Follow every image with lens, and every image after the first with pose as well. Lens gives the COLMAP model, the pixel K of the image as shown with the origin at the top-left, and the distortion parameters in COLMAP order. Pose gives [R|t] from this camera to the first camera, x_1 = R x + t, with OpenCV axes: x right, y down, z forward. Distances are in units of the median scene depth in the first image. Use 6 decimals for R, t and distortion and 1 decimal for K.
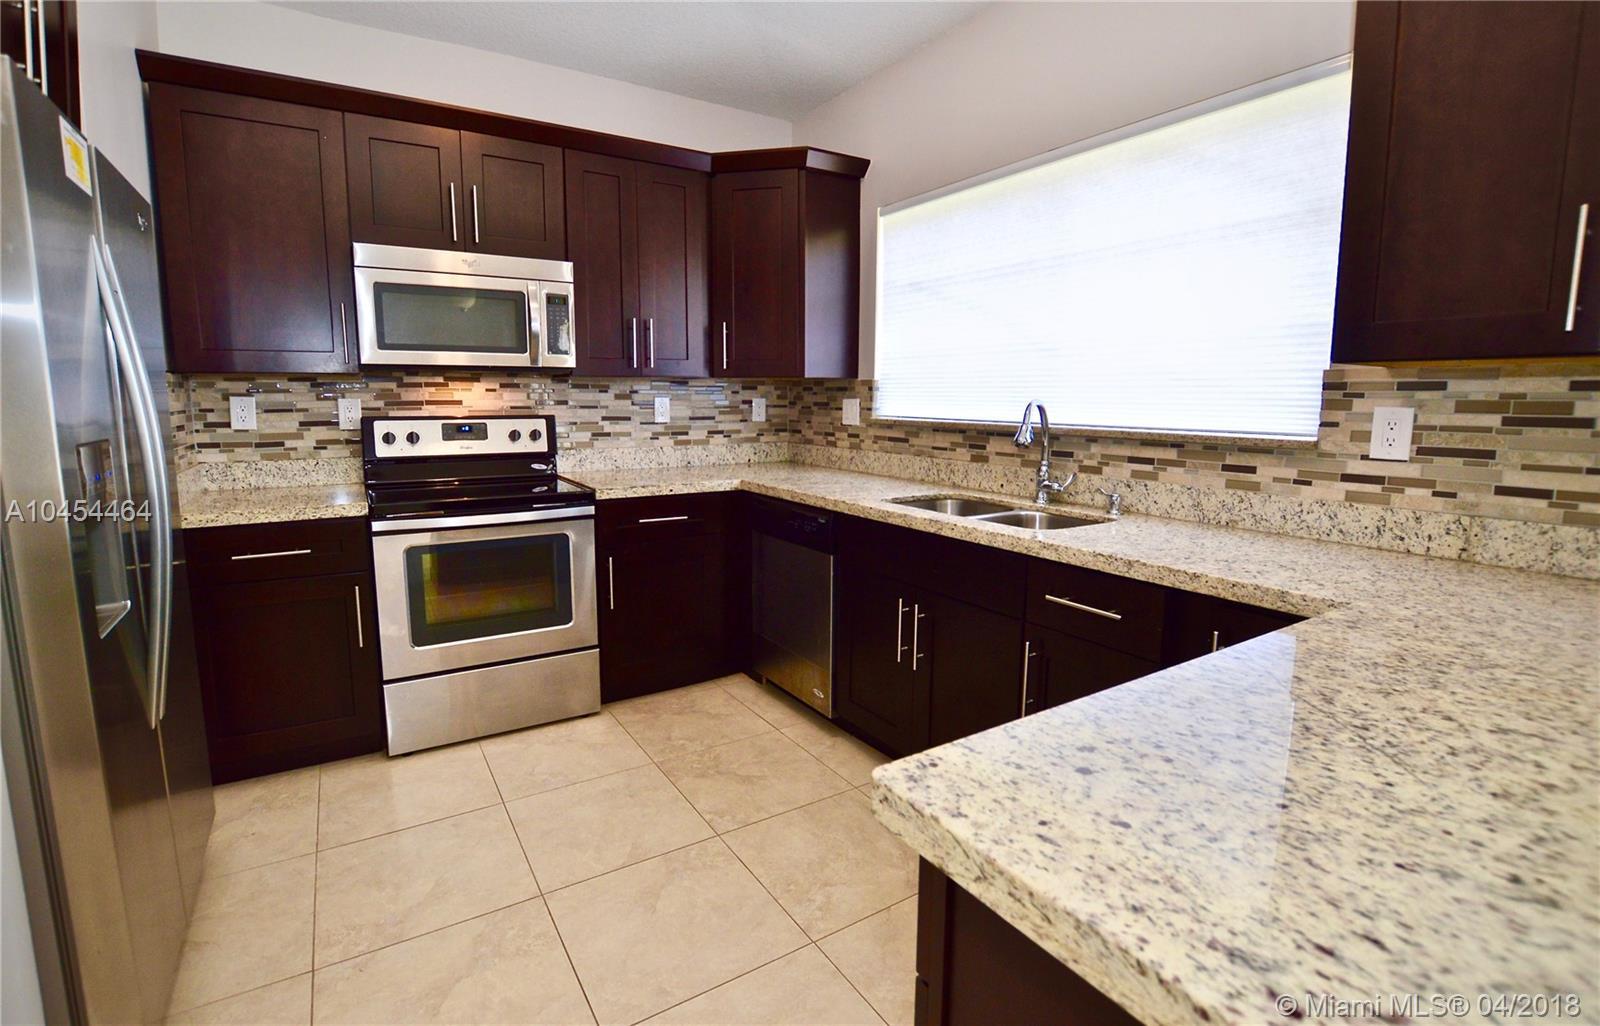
lens RADIAL K [[718.3, 0, 801.0], [0, 718.3, 502.1], [0, 0, 1]] dist [-0.033271, 0.001062]
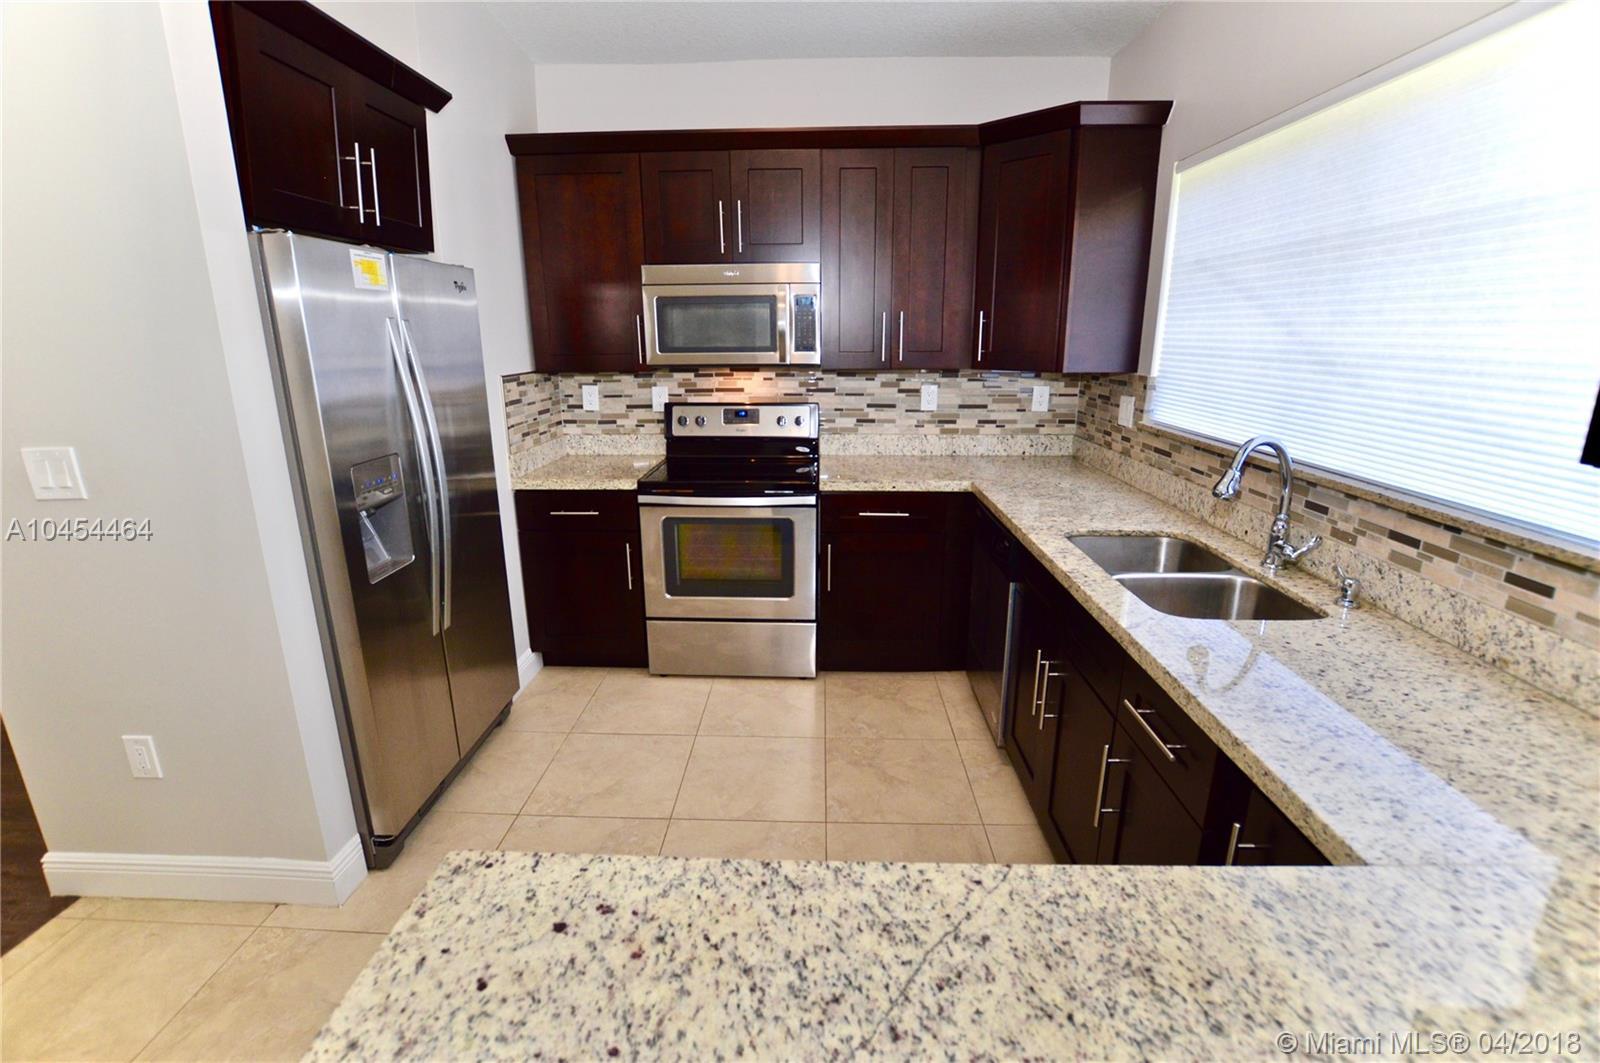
lens RADIAL K [[714.0, 0, 805.6], [0, 714.0, 536.7], [0, 0, 1]] dist [-0.033217, 0.002907]
pose [[0.829408, 0.146023, -0.539221, 0.319010], [-0.074333, 0.985498, 0.152539, -0.107990], [0.553676, -0.086435, 0.828234, 0.095345]]
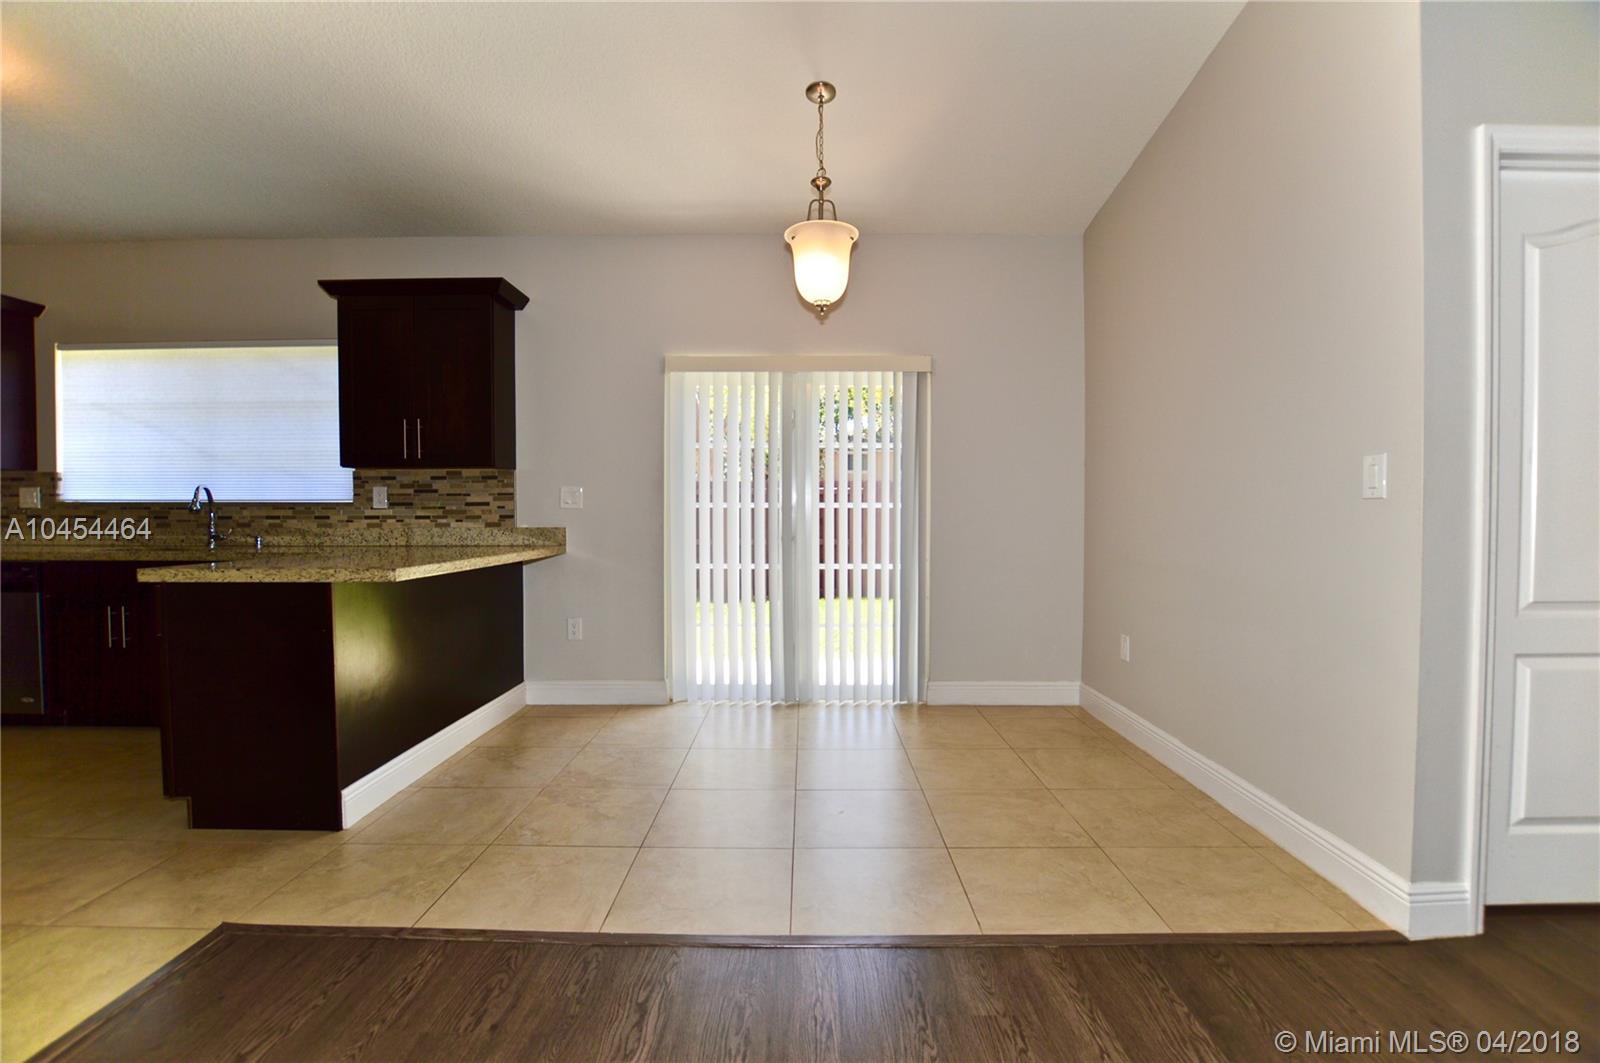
lens RADIAL K [[714.0, 0, 792.9], [0, 714.0, 527.8], [0, 0, 1]] dist [-0.033217, 0.002907]
pose [[0.553533, -0.027472, 0.832374, -0.262481], [0.122647, 0.991248, -0.048845, 0.198359], [-0.823747, 0.129126, 0.552058, -0.996256]]
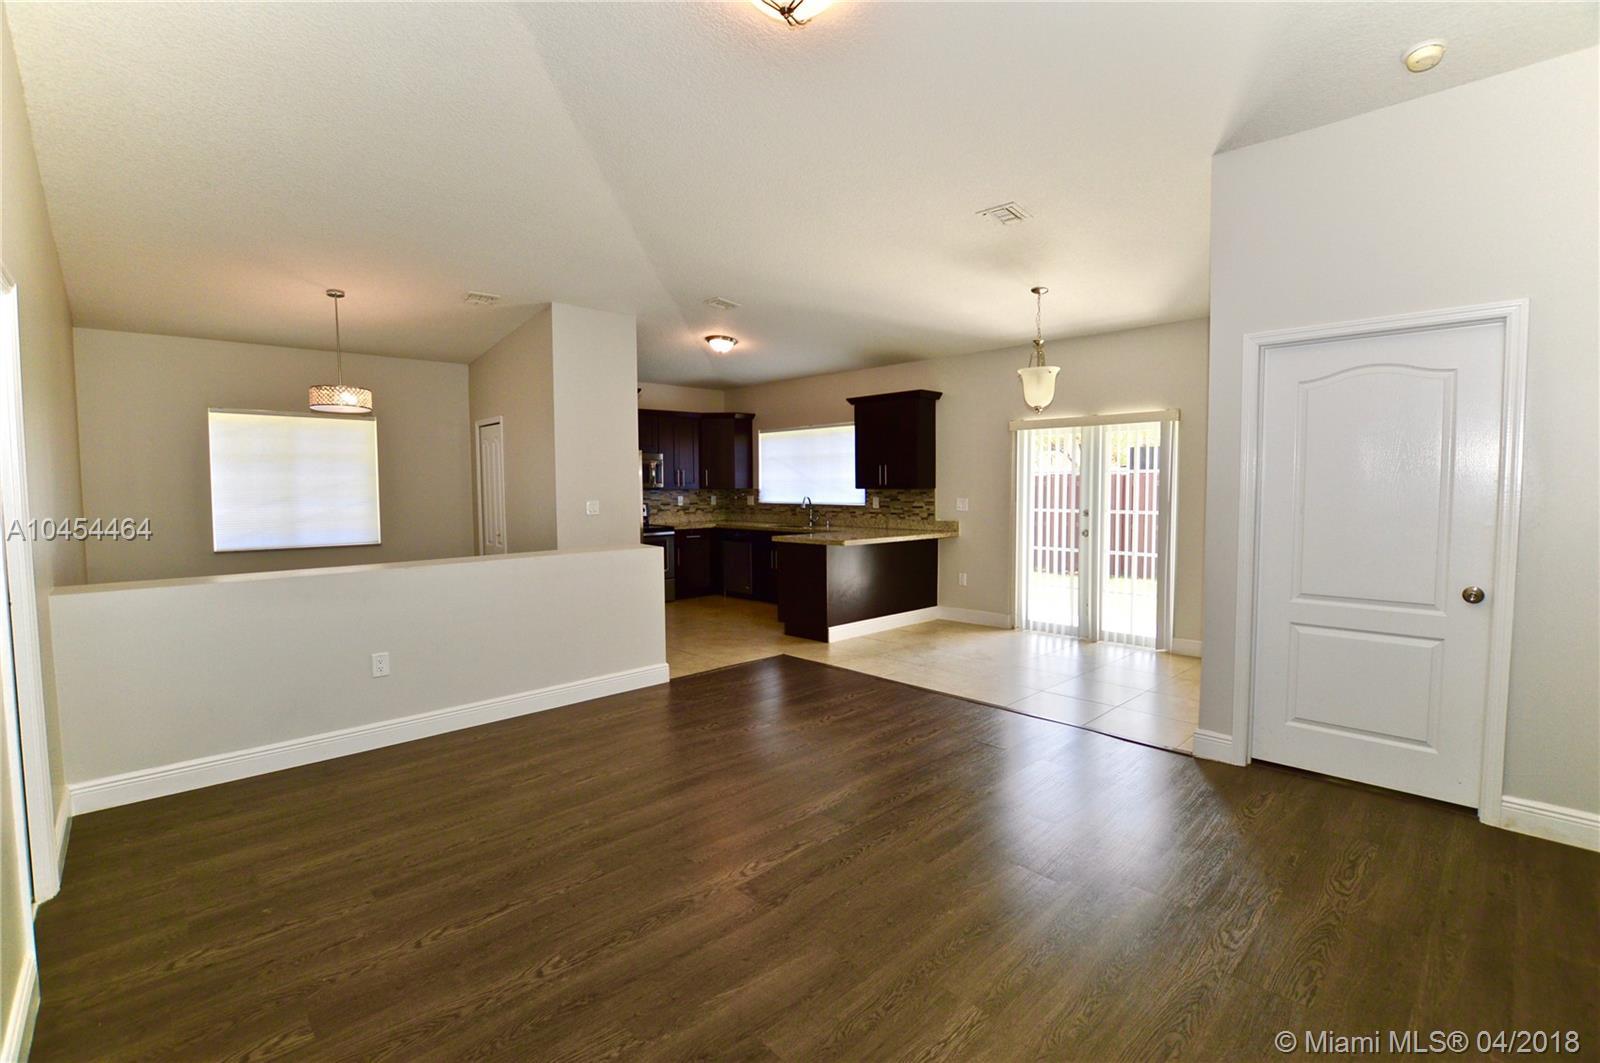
lens RADIAL K [[714.0, 0, 794.5], [0, 714.0, 532.2], [0, 0, 1]] dist [-0.033217, 0.002907]
pose [[0.982546, -0.025159, 0.184310, -0.378694], [0.039445, 0.996458, -0.074260, 0.285238], [-0.181789, 0.080234, 0.980059, -2.360318]]
